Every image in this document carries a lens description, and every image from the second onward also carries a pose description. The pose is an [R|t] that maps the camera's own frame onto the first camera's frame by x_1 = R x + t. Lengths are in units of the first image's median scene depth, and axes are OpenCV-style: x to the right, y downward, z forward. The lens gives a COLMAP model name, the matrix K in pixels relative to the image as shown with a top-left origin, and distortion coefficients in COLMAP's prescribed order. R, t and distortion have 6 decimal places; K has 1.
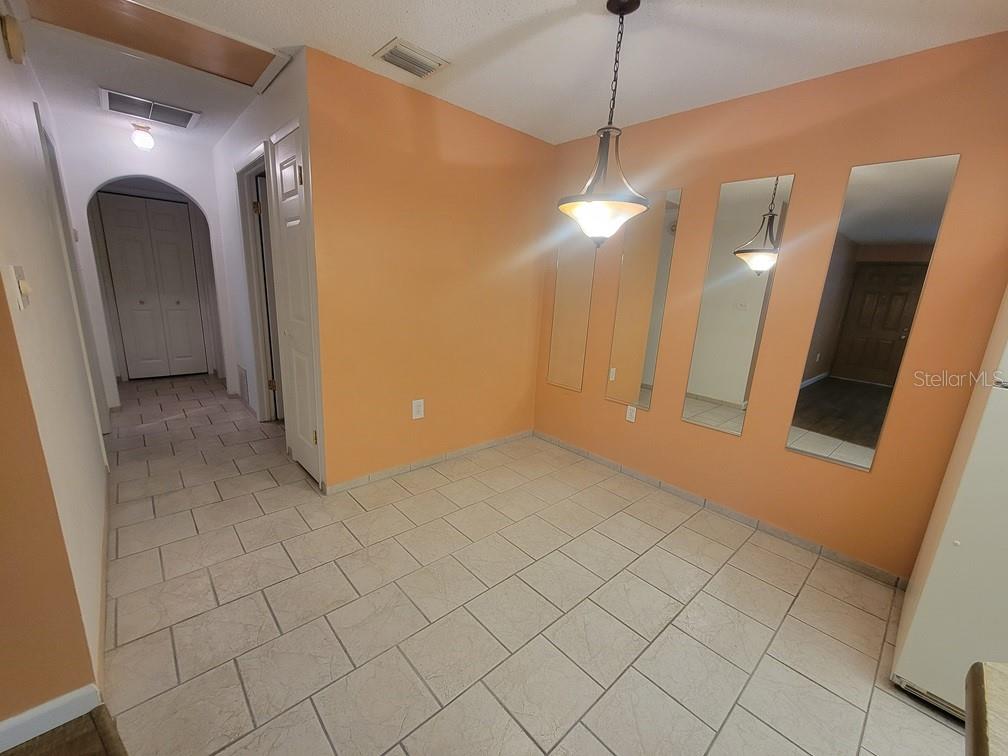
lens RADIAL K [[411.0, 0, 500.0], [0, 411.0, 385.4], [0, 0, 1]] dist [0.000462, -0.000200]
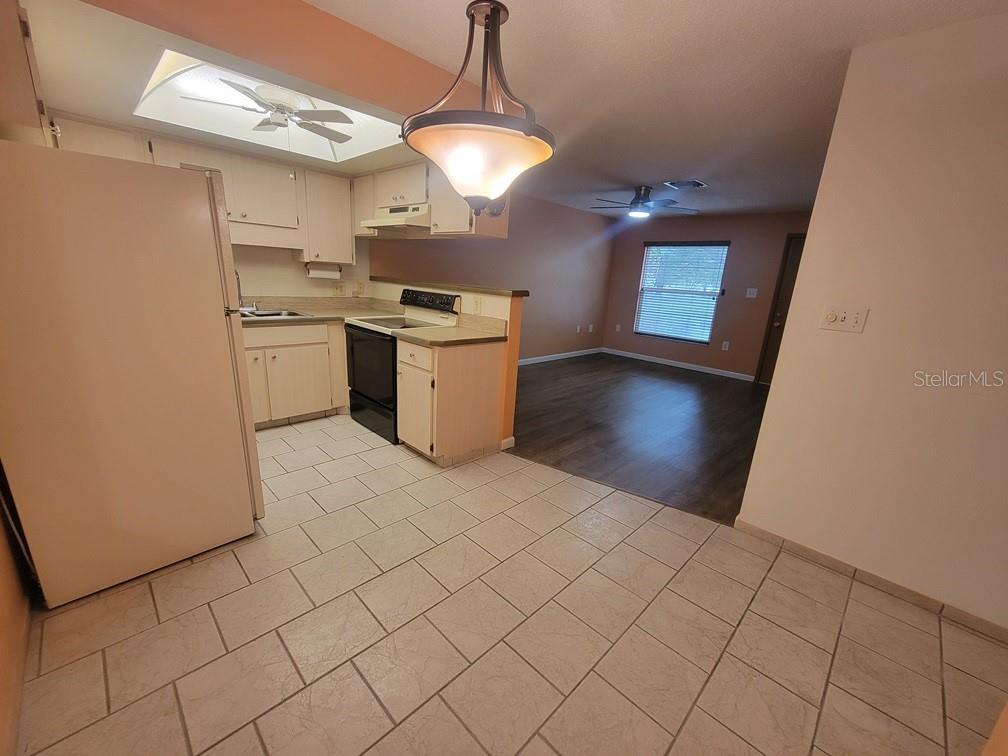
lens RADIAL K [[411.0, 0, 500.0], [0, 411.0, 385.4], [0, 0, 1]] dist [0.000462, -0.000200]
pose [[-0.992396, -0.097228, -0.075474, 0.160967], [-0.121774, 0.864810, 0.487109, -0.301592], [0.017910, 0.492596, -0.870074, 1.187074]]
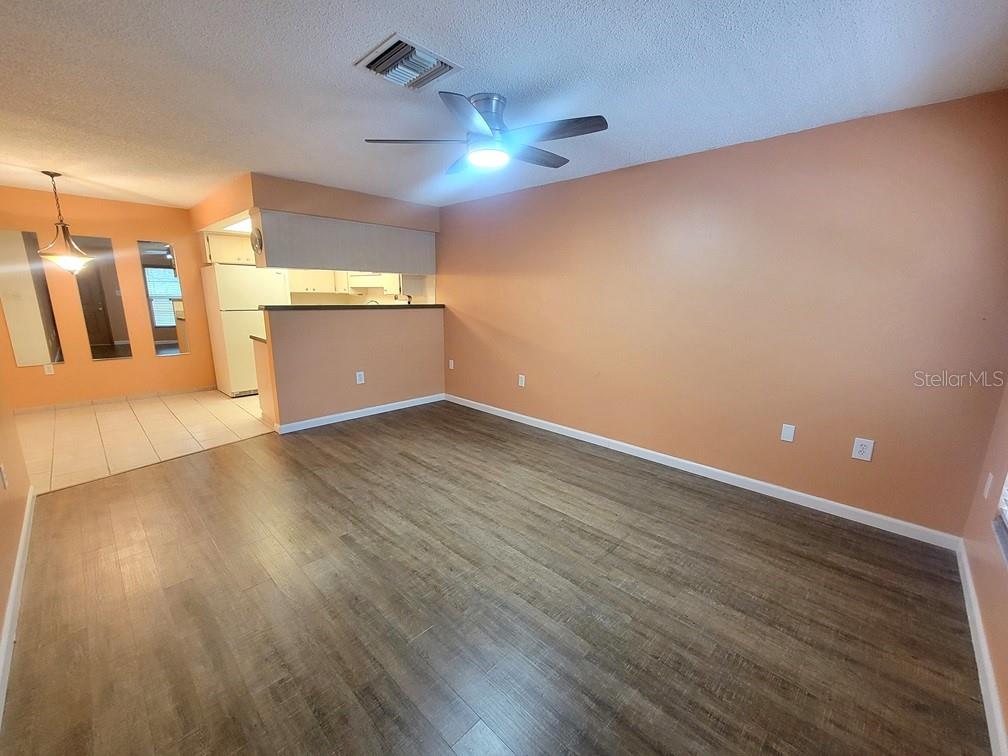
lens RADIAL K [[411.0, 0, 500.0], [0, 411.0, 385.4], [0, 0, 1]] dist [0.000462, -0.000200]
pose [[-0.061275, -0.269359, 0.961089, -1.576099], [0.224298, 0.934554, 0.276222, 0.091831], [-0.972592, 0.232496, 0.003152, -0.793745]]
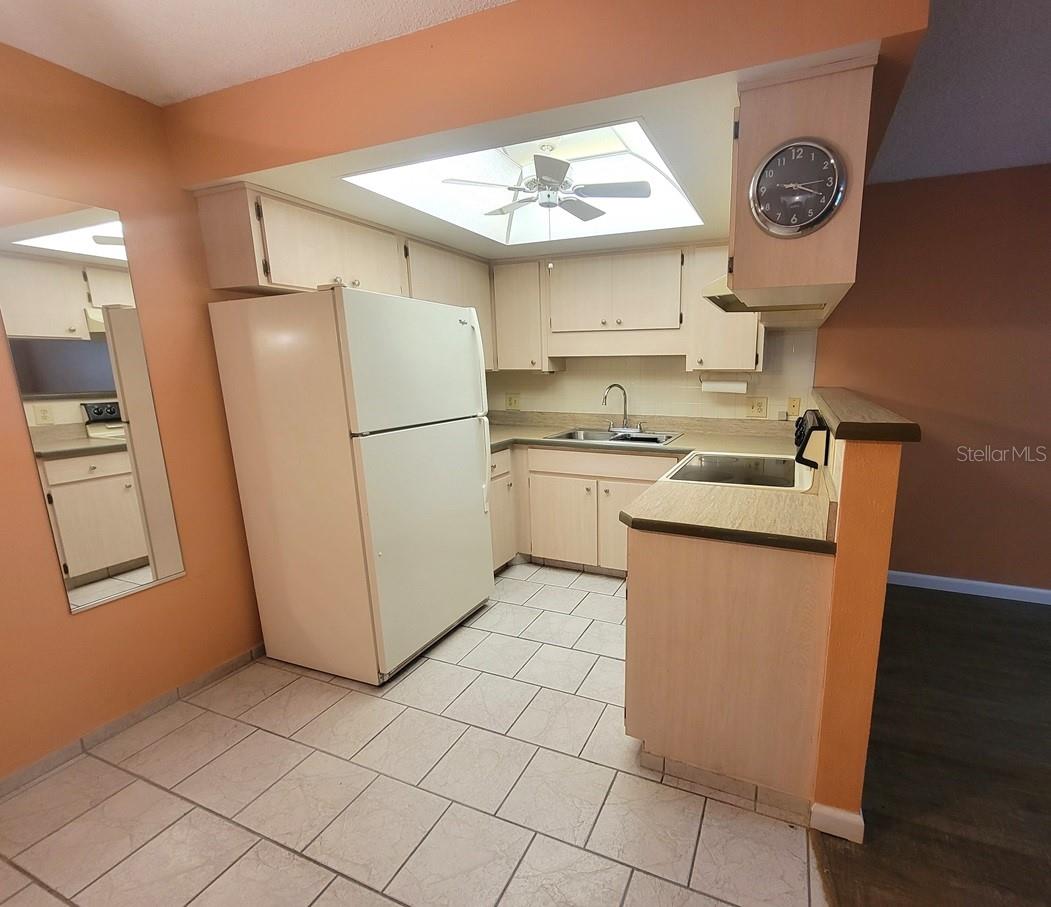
lens RADIAL K [[491.6, 0, 604.6], [0, 491.6, 461.9], [0, 0, 1]] dist [0.000100, 0.000184]
pose [[-0.449925, -0.222408, 0.864929, -0.272996], [0.197896, 0.919587, 0.339406, -0.149510], [-0.870865, 0.323873, -0.369731, 0.442801]]
